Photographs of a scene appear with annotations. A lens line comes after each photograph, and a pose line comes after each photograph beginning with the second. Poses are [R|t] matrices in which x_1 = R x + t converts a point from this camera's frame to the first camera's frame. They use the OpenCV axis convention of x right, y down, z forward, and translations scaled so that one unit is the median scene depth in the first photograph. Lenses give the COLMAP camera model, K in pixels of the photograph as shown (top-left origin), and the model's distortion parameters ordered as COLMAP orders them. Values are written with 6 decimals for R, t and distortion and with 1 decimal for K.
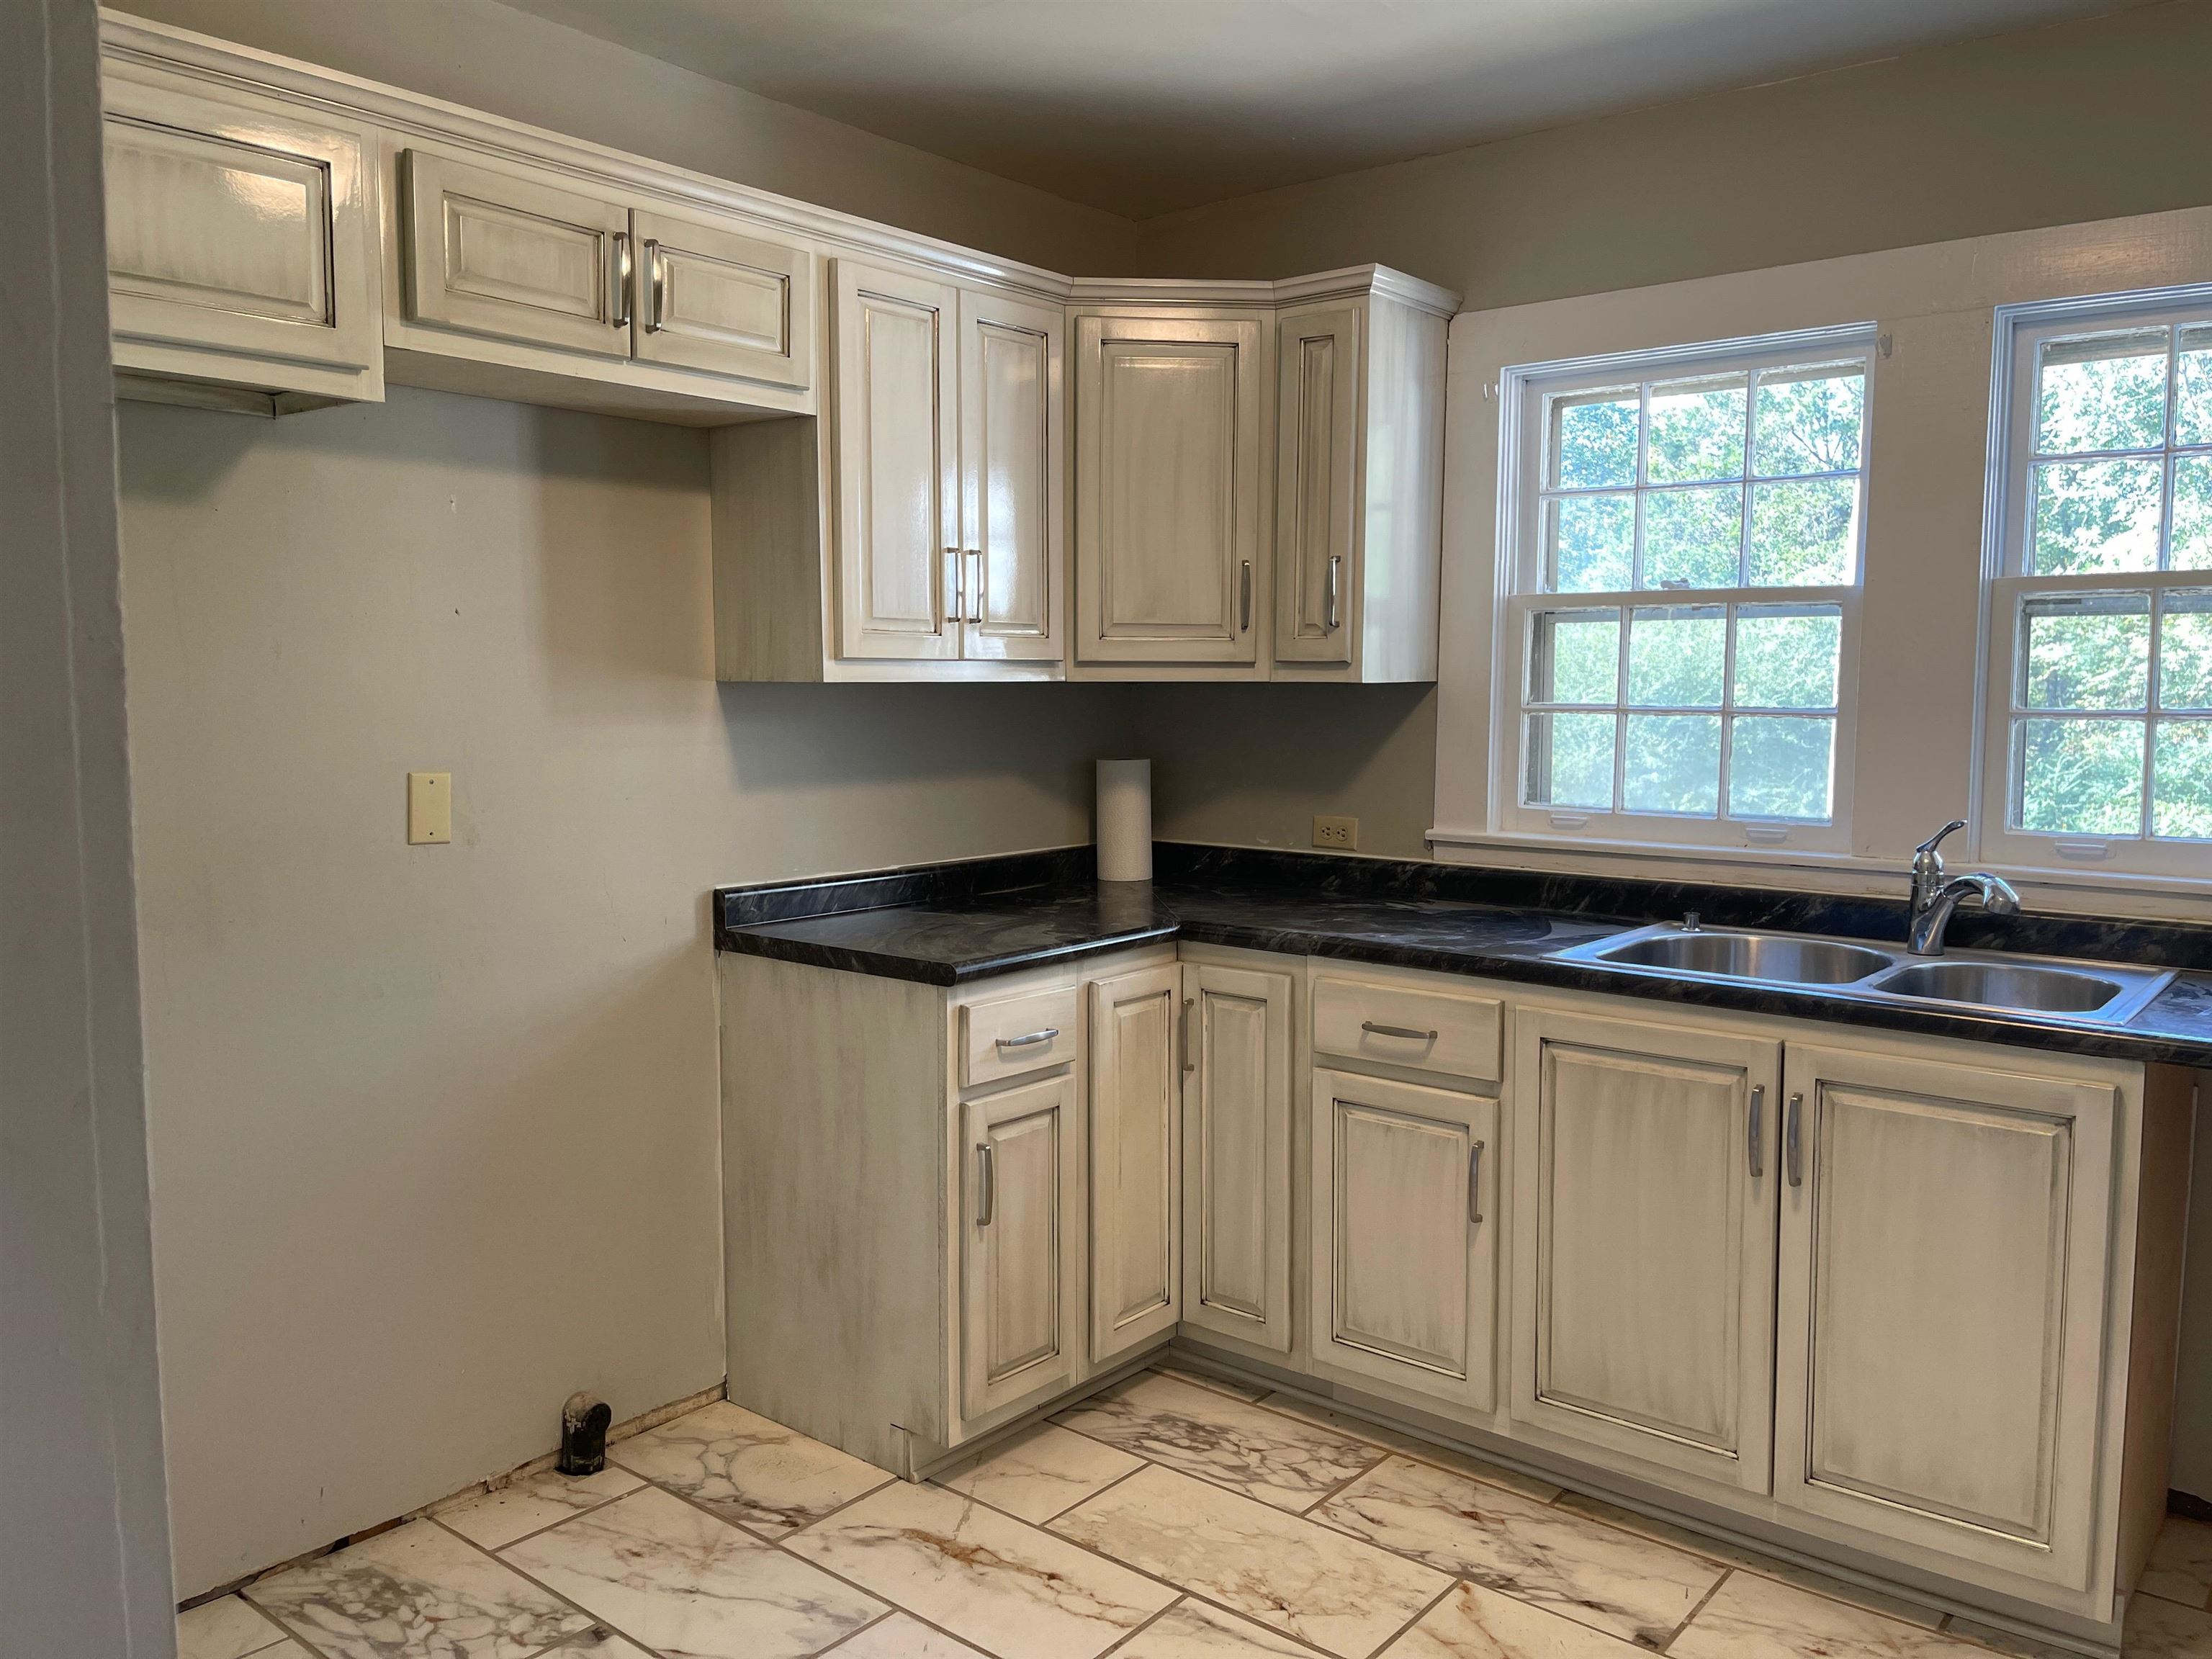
lens RADIAL K [[1668.0, 0, 1118.7], [0, 1668.0, 830.3], [0, 0, 1]] dist [0.079408, -0.087435]
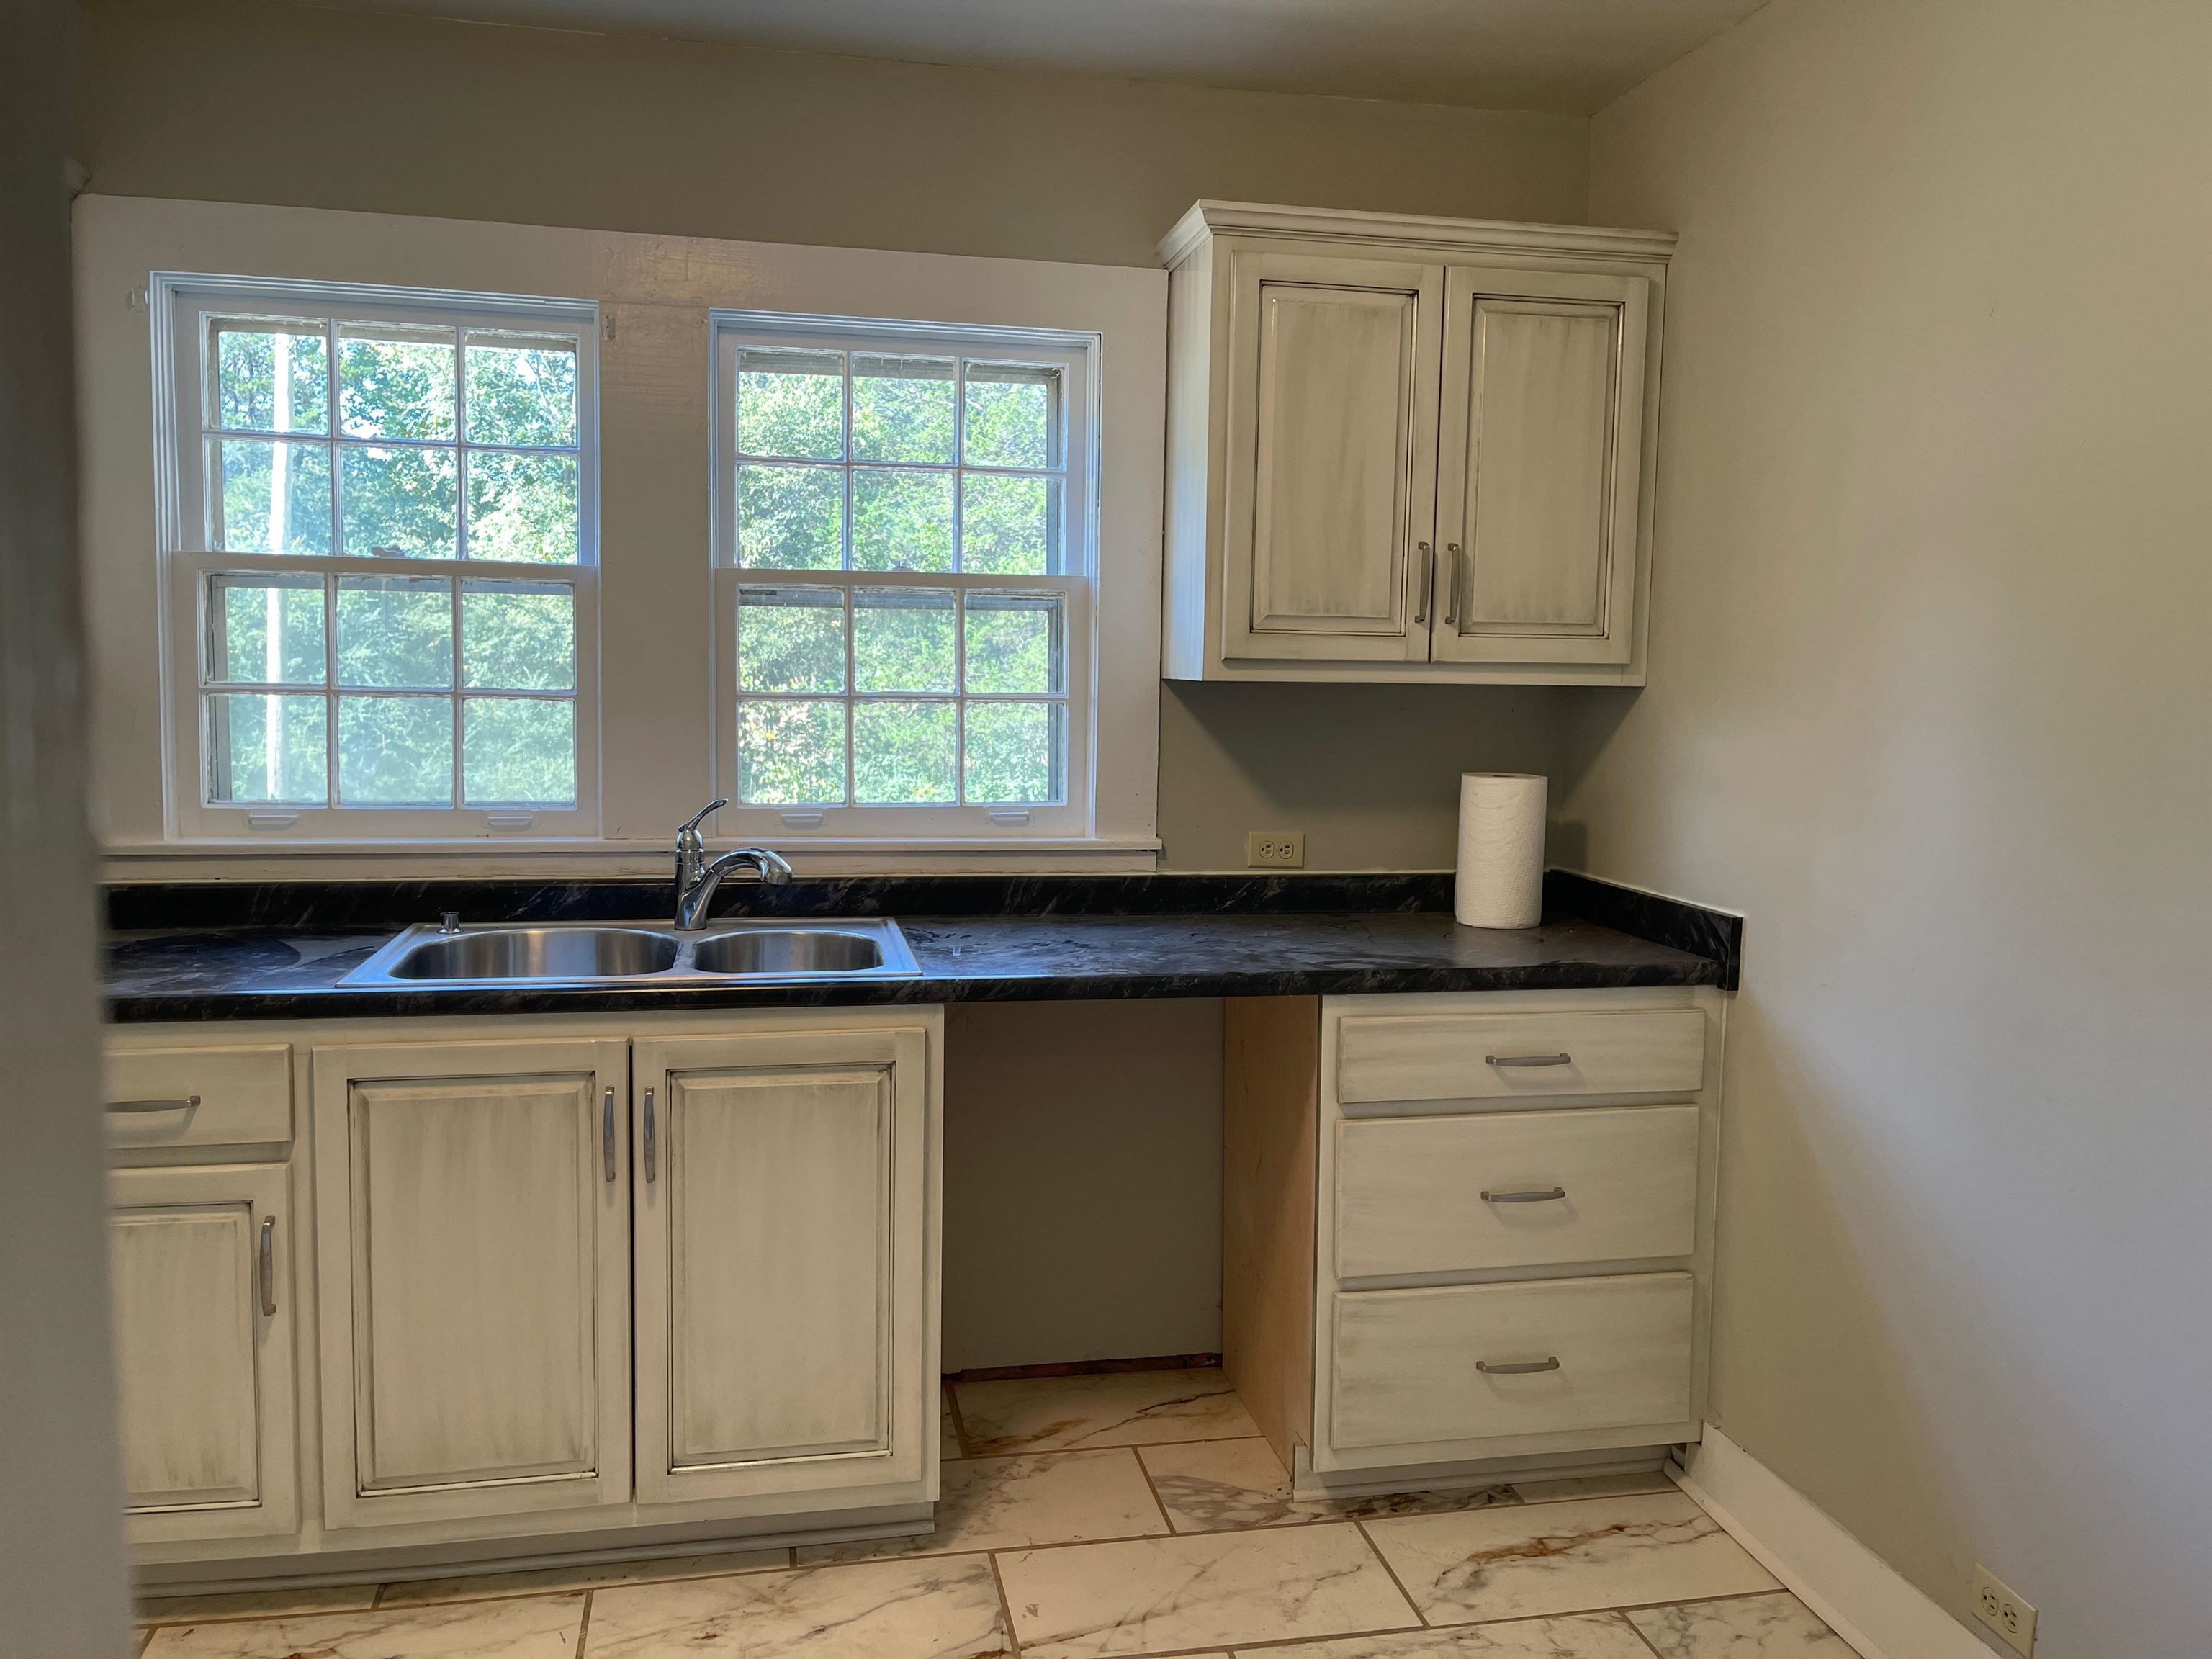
lens RADIAL K [[1668.0, 0, 1118.7], [0, 1668.0, 830.3], [0, 0, 1]] dist [0.079408, -0.087435]
pose [[0.647674, -0.069671, 0.758726, -0.133547], [0.054022, 0.997503, 0.045481, -0.020265], [-0.760000, 0.011531, 0.649821, 0.136061]]
